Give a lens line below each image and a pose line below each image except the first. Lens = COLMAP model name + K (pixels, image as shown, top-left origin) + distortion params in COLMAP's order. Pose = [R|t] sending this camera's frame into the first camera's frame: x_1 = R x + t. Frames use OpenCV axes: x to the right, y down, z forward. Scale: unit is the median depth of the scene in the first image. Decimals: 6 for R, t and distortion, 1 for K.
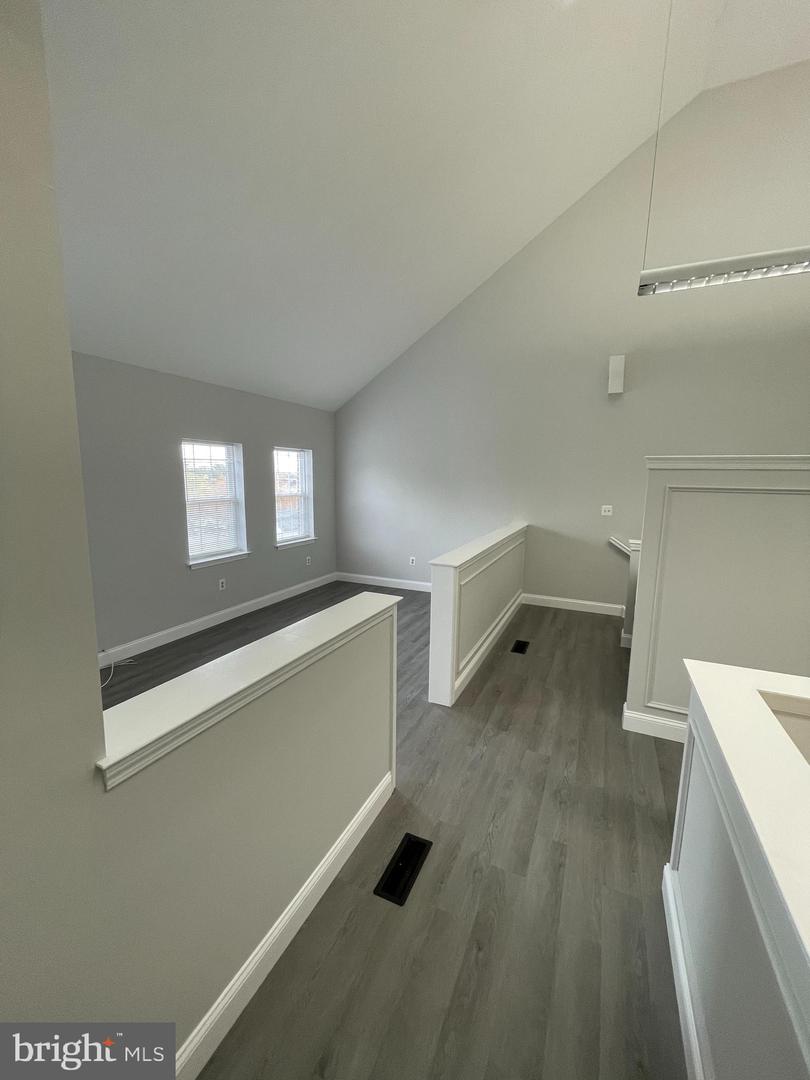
lens RADIAL K [[435.1, 0, 407.3], [0, 435.1, 539.4], [0, 0, 1]] dist [-0.001280, -0.000059]
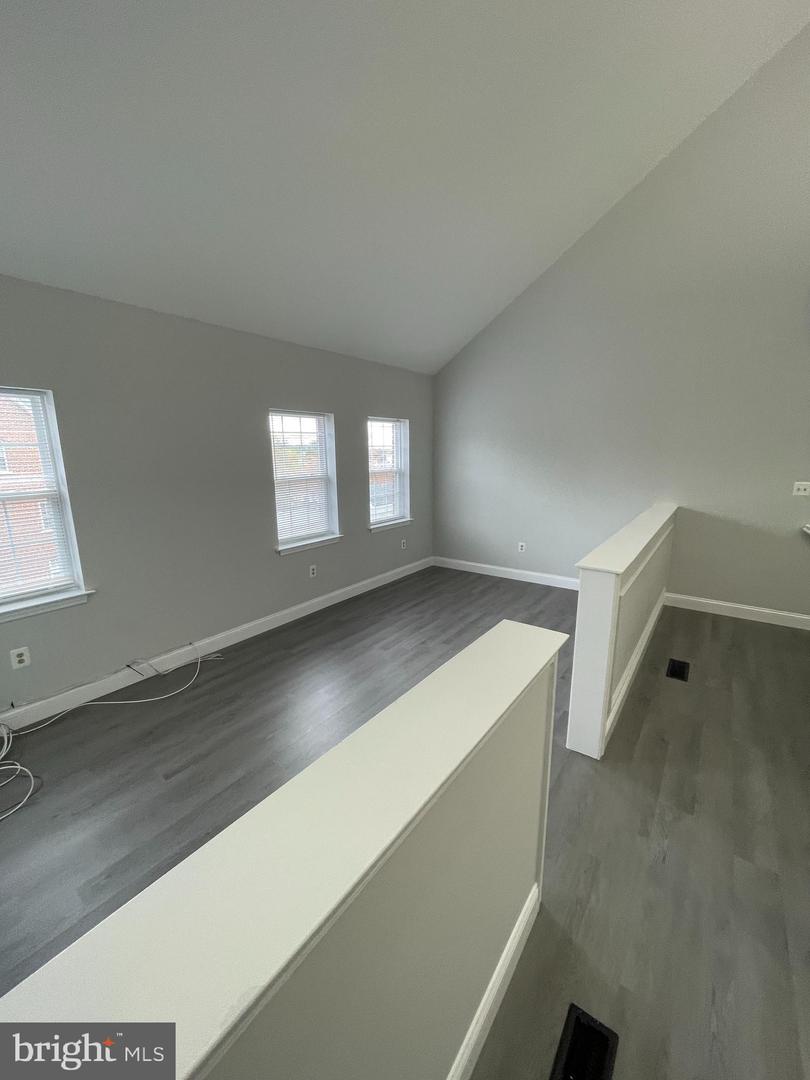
lens RADIAL K [[435.1, 0, 407.3], [0, 435.1, 539.4], [0, 0, 1]] dist [-0.001280, -0.000059]
pose [[0.980104, 0.022100, -0.197251, -0.051980], [-0.010571, 0.998183, 0.059314, -0.018542], [0.198203, -0.056048, 0.978557, 0.146855]]
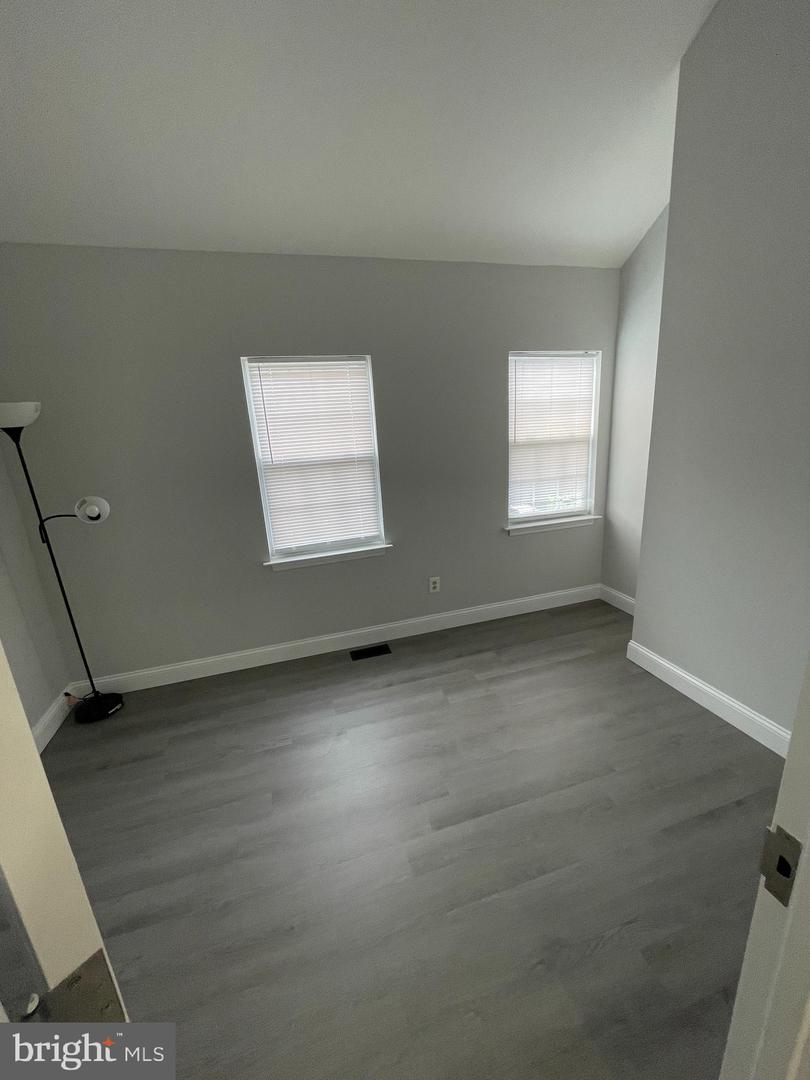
lens RADIAL K [[490.4, 0, 408.3], [0, 490.4, 574.0], [0, 0, 1]] dist [-0.000097, -0.000008]
pose [[0.682943, 0.177038, -0.708693, 0.152159], [-0.036128, 0.977185, 0.209295, -0.080109], [0.729578, -0.117333, 0.673758, 0.581619]]
